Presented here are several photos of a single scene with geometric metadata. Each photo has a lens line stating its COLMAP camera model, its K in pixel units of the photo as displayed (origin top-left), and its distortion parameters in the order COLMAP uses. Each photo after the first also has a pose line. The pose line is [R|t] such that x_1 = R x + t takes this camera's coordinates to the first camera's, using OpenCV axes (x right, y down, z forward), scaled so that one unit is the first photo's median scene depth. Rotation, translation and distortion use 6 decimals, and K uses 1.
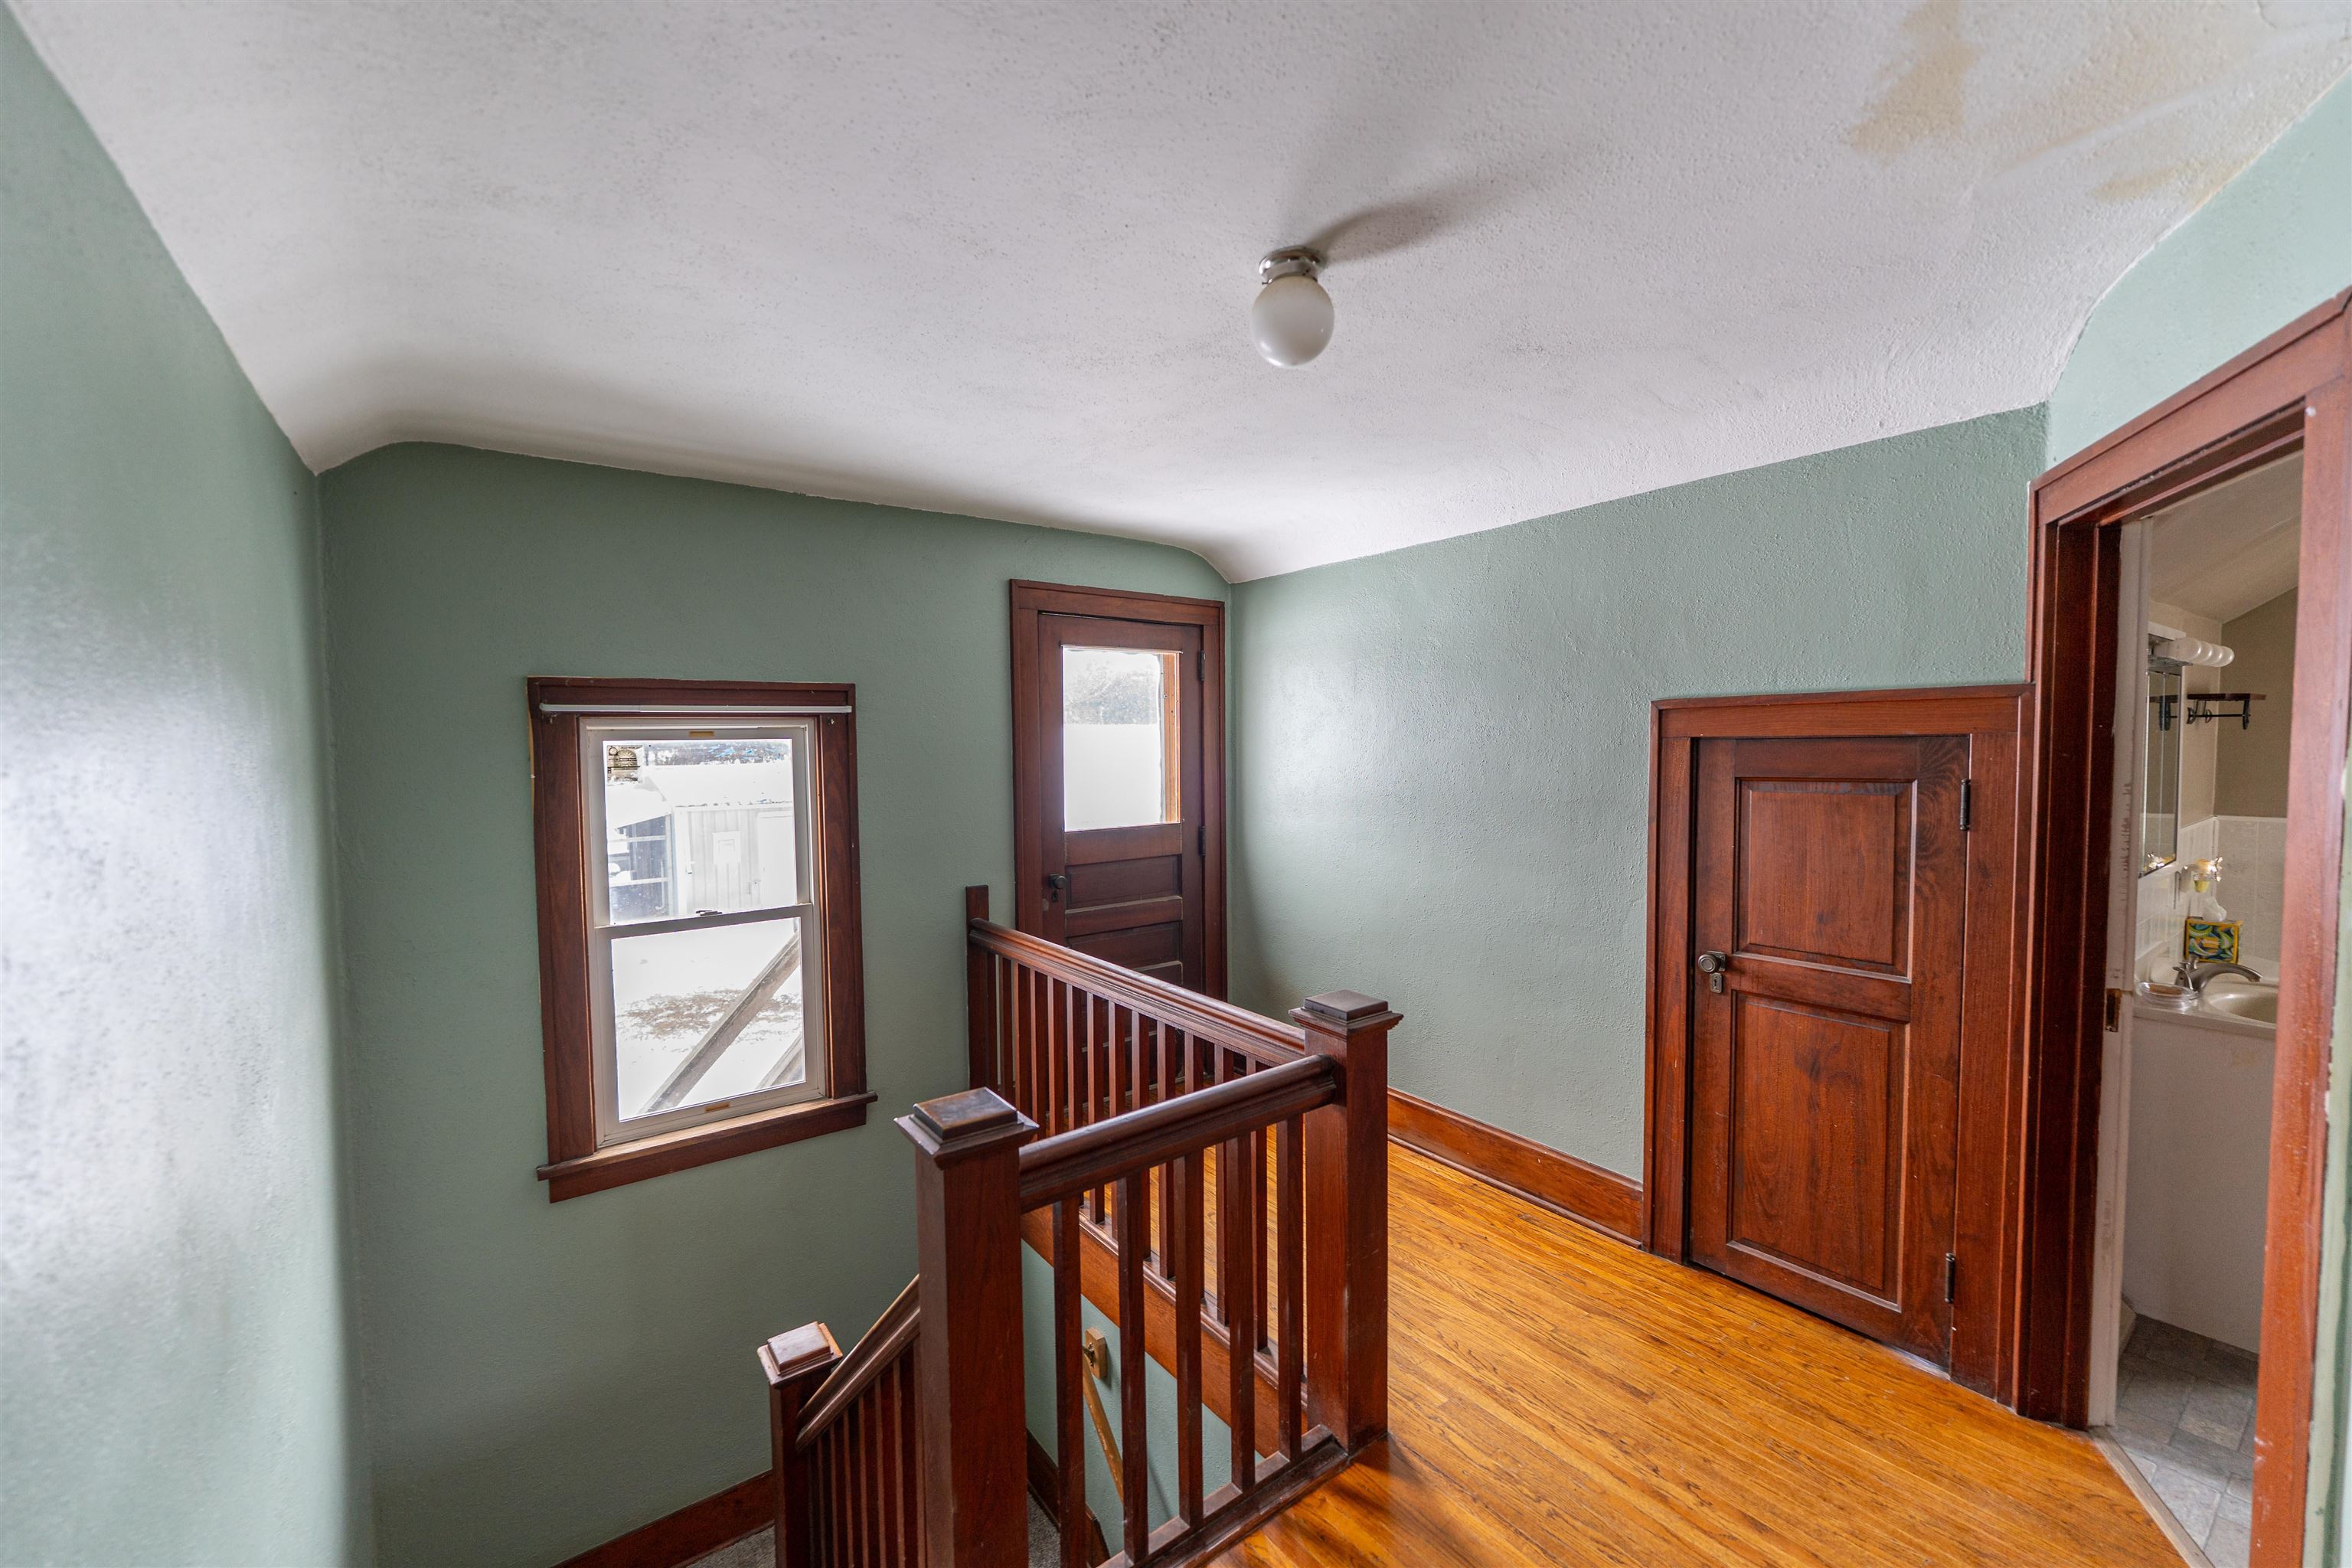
lens RADIAL K [[938.2, 0, 1181.1], [0, 938.2, 787.2], [0, 0, 1]] dist [-0.001933, -0.000507]
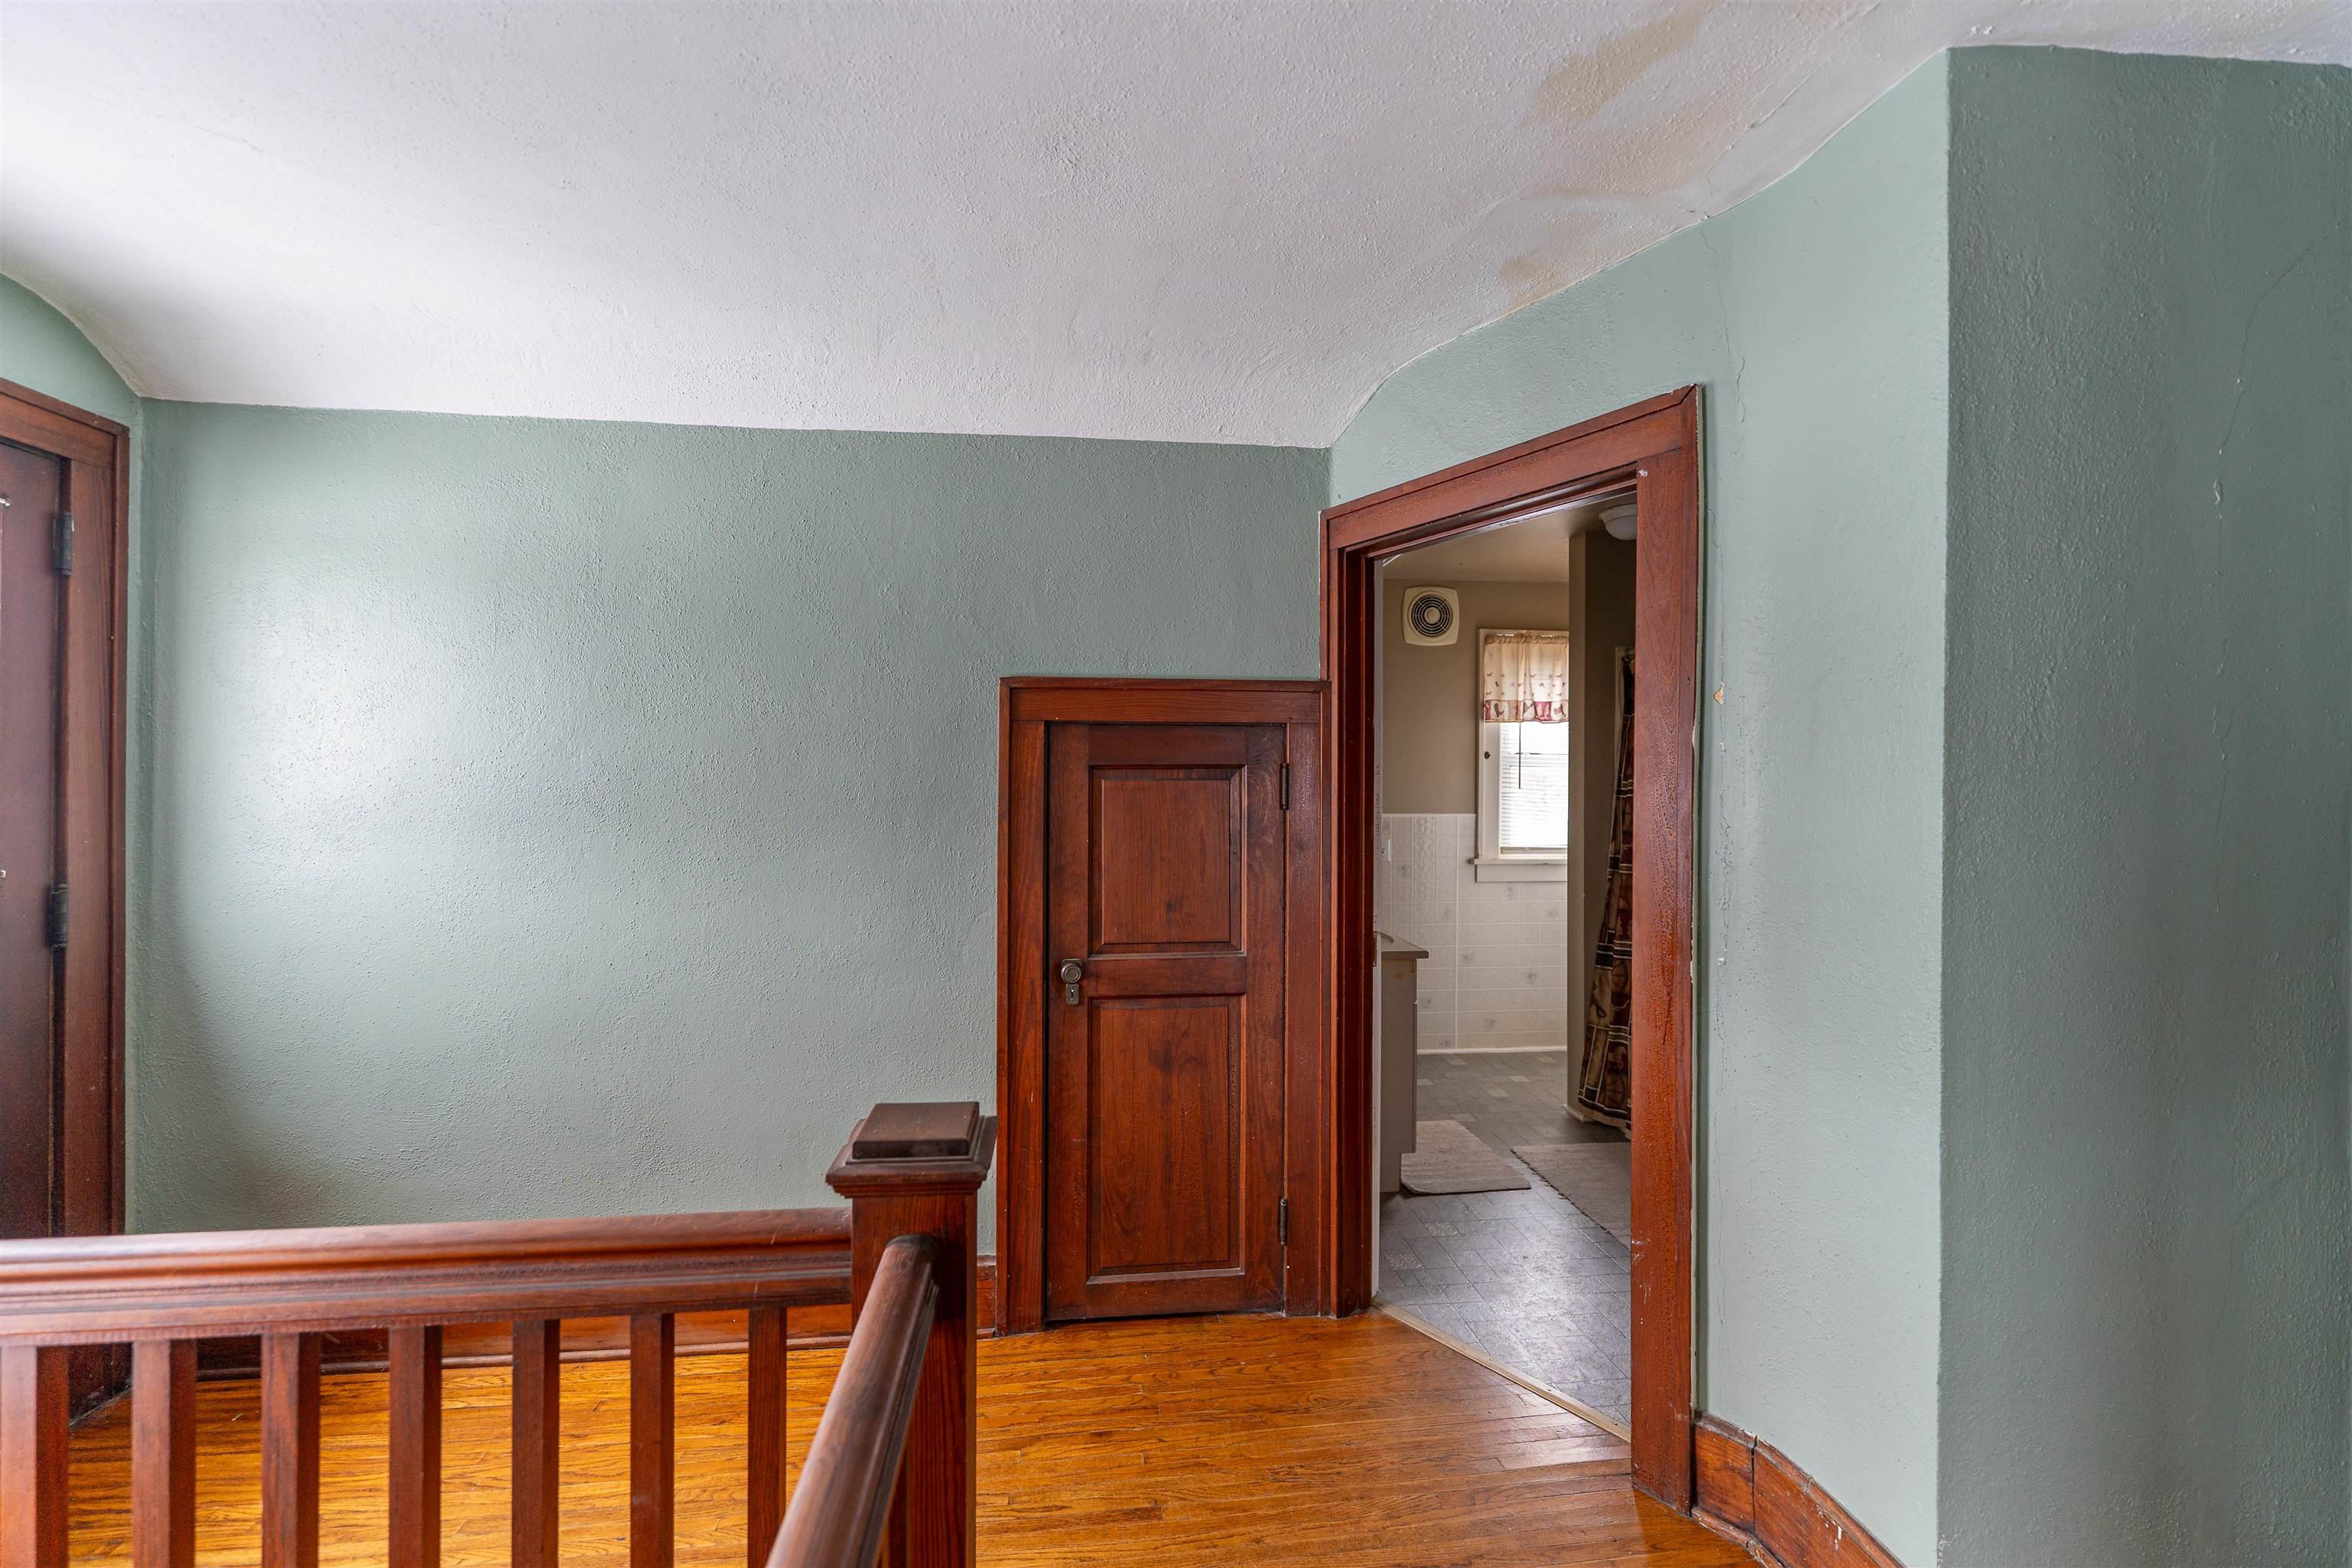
lens RADIAL K [[953.3, 0, 1171.7], [0, 953.3, 789.1], [0, 0, 1]] dist [-0.000957, -0.000605]
pose [[0.501755, 0.012962, 0.864913, -0.184001], [0.033012, 0.998872, -0.034121, 0.048481], [-0.864380, 0.045673, 0.500761, 0.468100]]
